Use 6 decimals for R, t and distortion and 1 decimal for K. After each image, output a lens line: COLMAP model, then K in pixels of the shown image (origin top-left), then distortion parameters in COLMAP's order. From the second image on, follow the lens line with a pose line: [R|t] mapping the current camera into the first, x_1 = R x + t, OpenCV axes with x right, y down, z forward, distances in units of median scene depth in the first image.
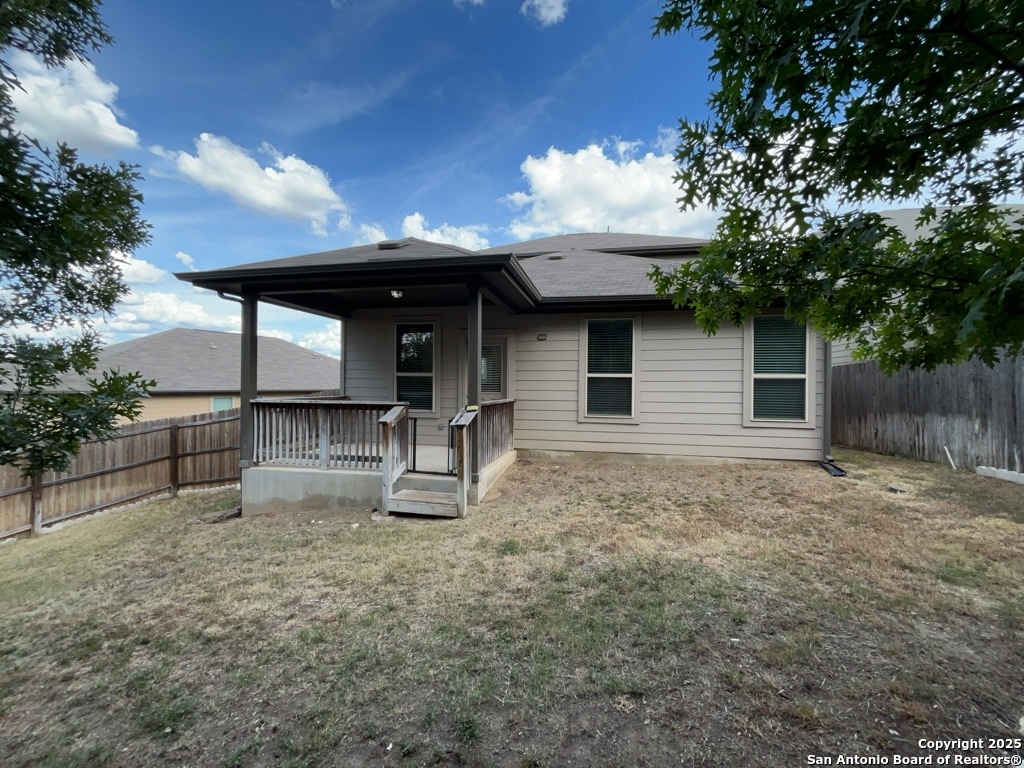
lens RADIAL K [[414.3, 0, 515.0], [0, 414.3, 384.2], [0, 0, 1]] dist [0.001617, -0.002471]
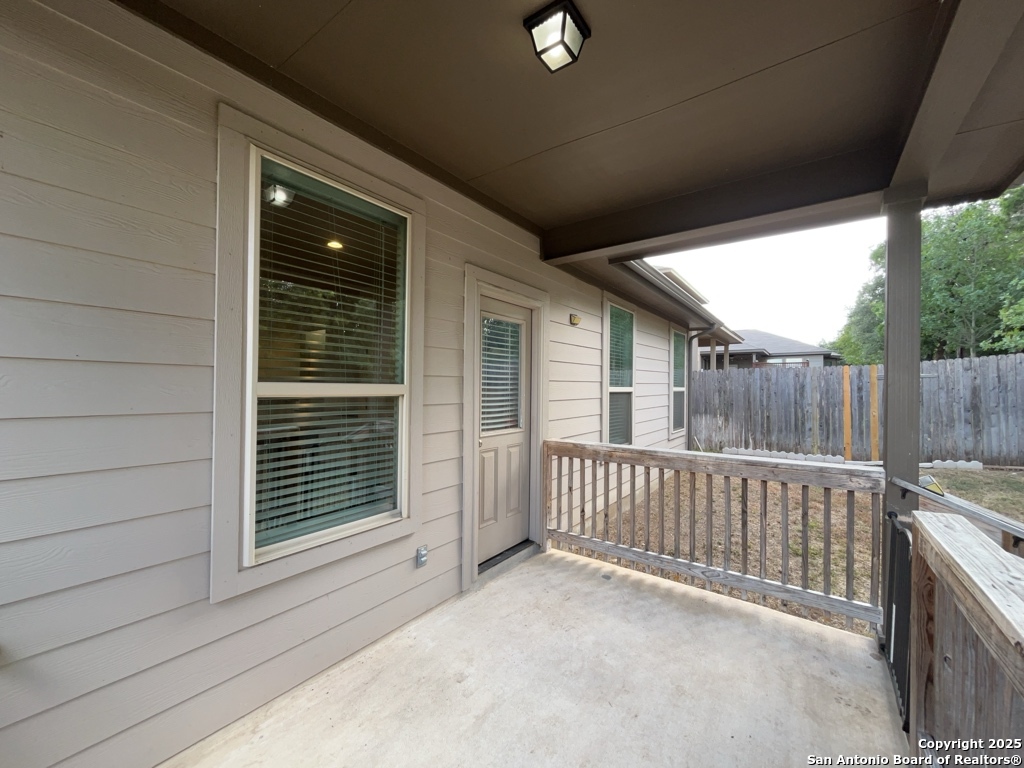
lens RADIAL K [[414.3, 0, 515.0], [0, 414.3, 384.2], [0, 0, 1]] dist [0.001617, -0.002471]
pose [[0.402843, -0.001869, 0.915267, -0.552513], [-0.005316, 0.999976, 0.004382, -0.036975], [-0.915254, -0.006631, 0.402823, 1.028138]]
